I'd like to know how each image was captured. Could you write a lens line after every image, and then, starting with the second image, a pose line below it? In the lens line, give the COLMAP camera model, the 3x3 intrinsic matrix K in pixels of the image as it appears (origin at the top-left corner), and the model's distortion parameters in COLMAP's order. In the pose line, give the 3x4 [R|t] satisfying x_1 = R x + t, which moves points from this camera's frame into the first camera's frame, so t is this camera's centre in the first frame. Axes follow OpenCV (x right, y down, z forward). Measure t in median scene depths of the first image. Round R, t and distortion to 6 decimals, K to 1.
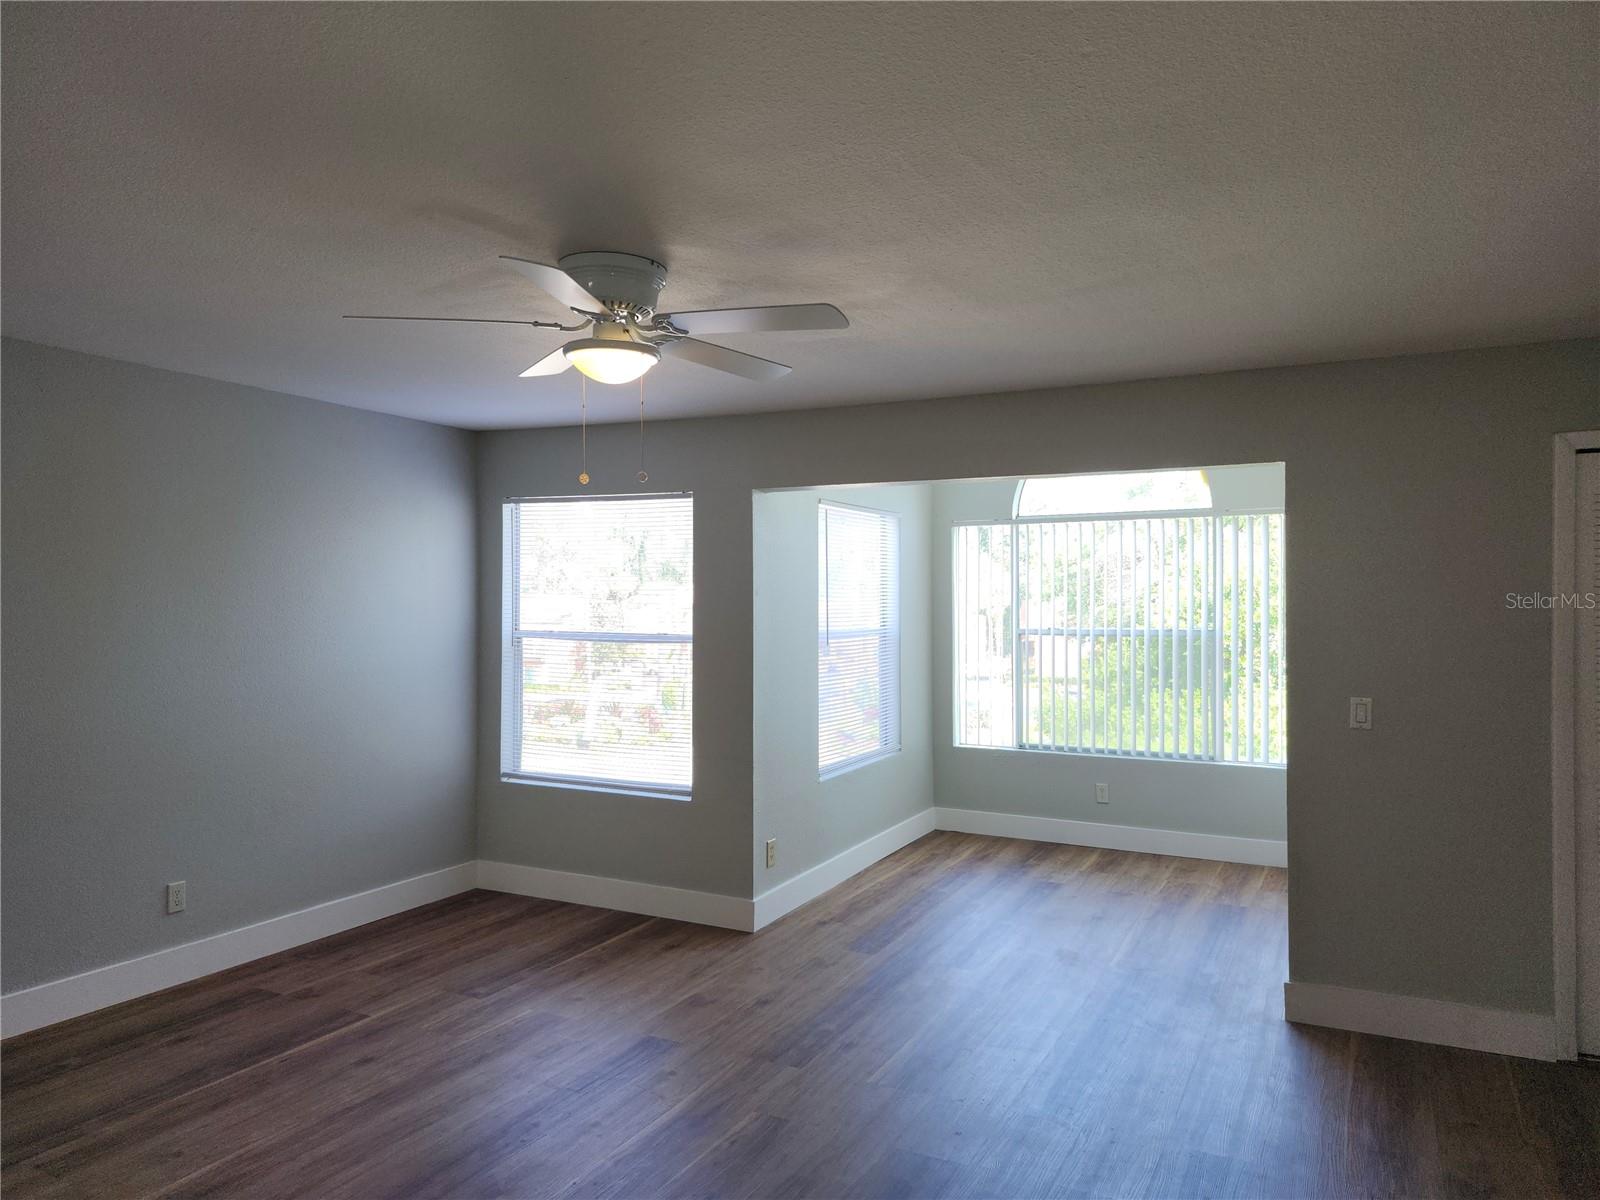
lens RADIAL K [[1109.1, 0, 808.6], [0, 1109.1, 595.4], [0, 0, 1]] dist [-0.012359, -0.006263]
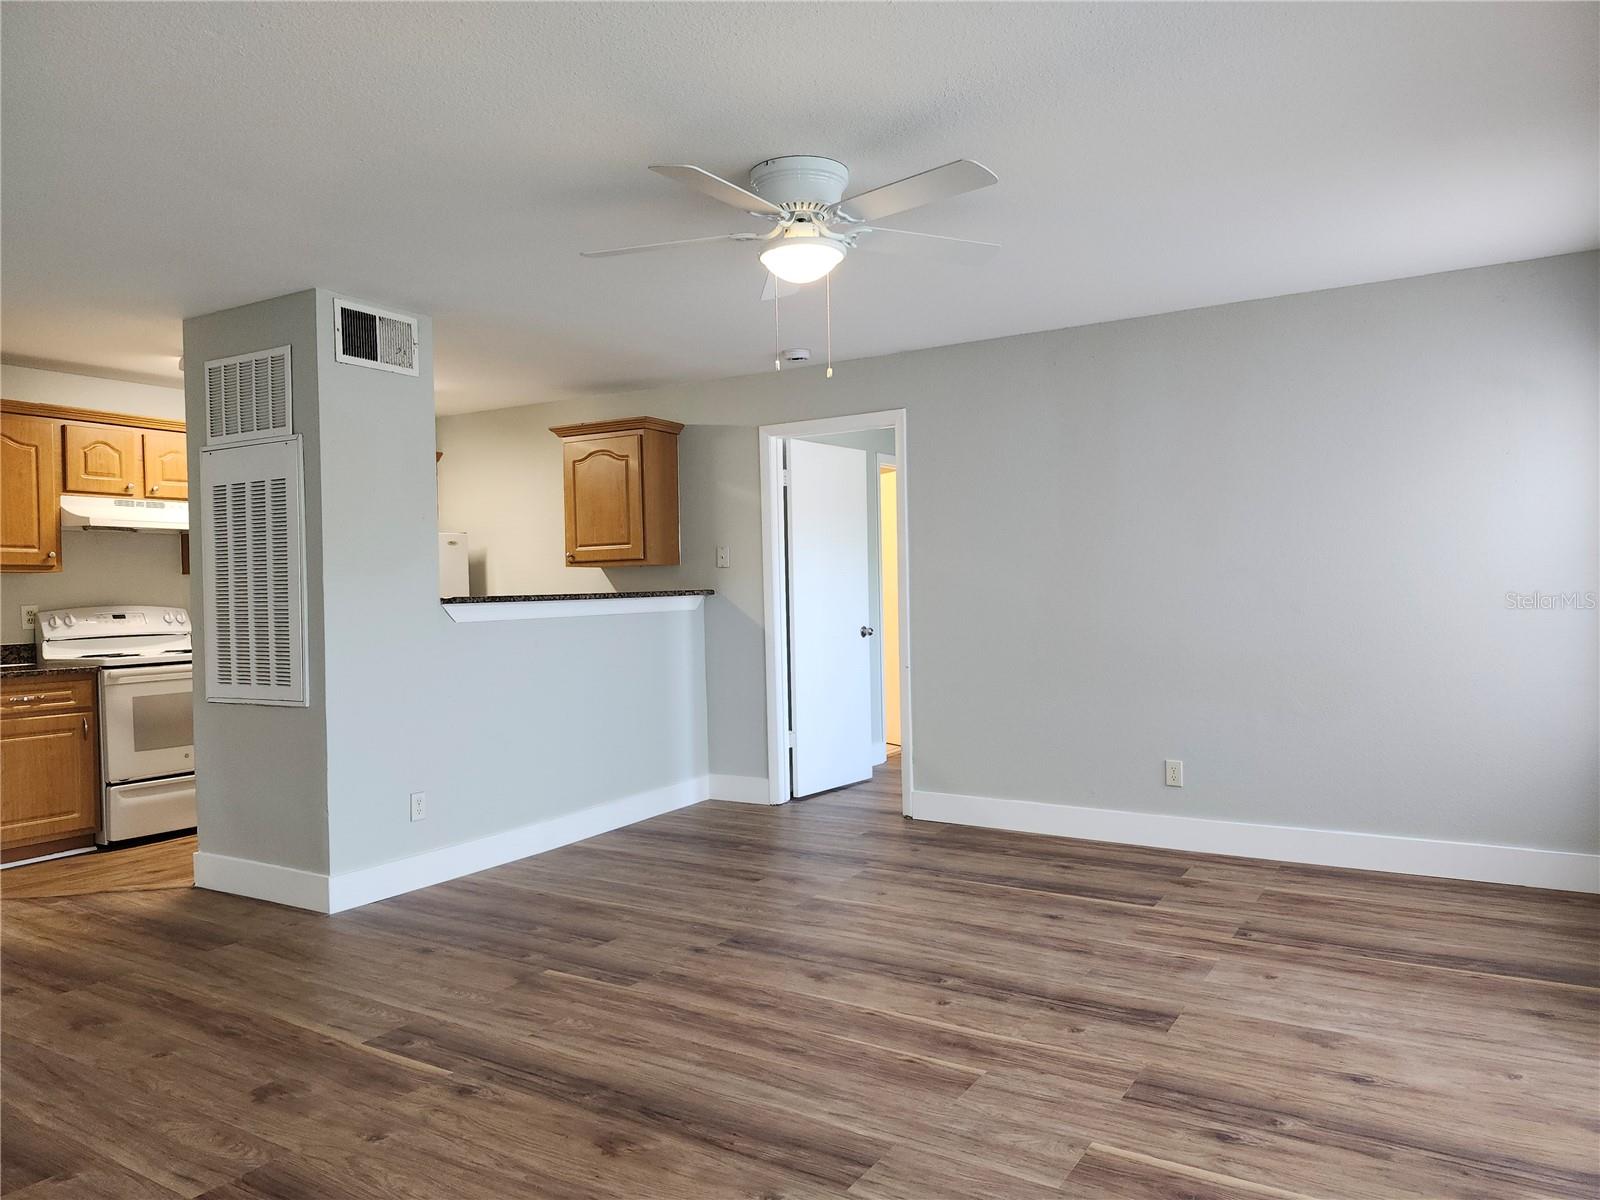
lens RADIAL K [[1109.1, 0, 800.5], [0, 1109.1, 595.1], [0, 0, 1]] dist [-0.012359, -0.006263]
pose [[-0.096384, 0.009379, -0.995300, 0.619428], [0.020656, 0.999759, 0.007421, 0.070703], [0.995130, -0.019844, -0.096554, 0.728993]]
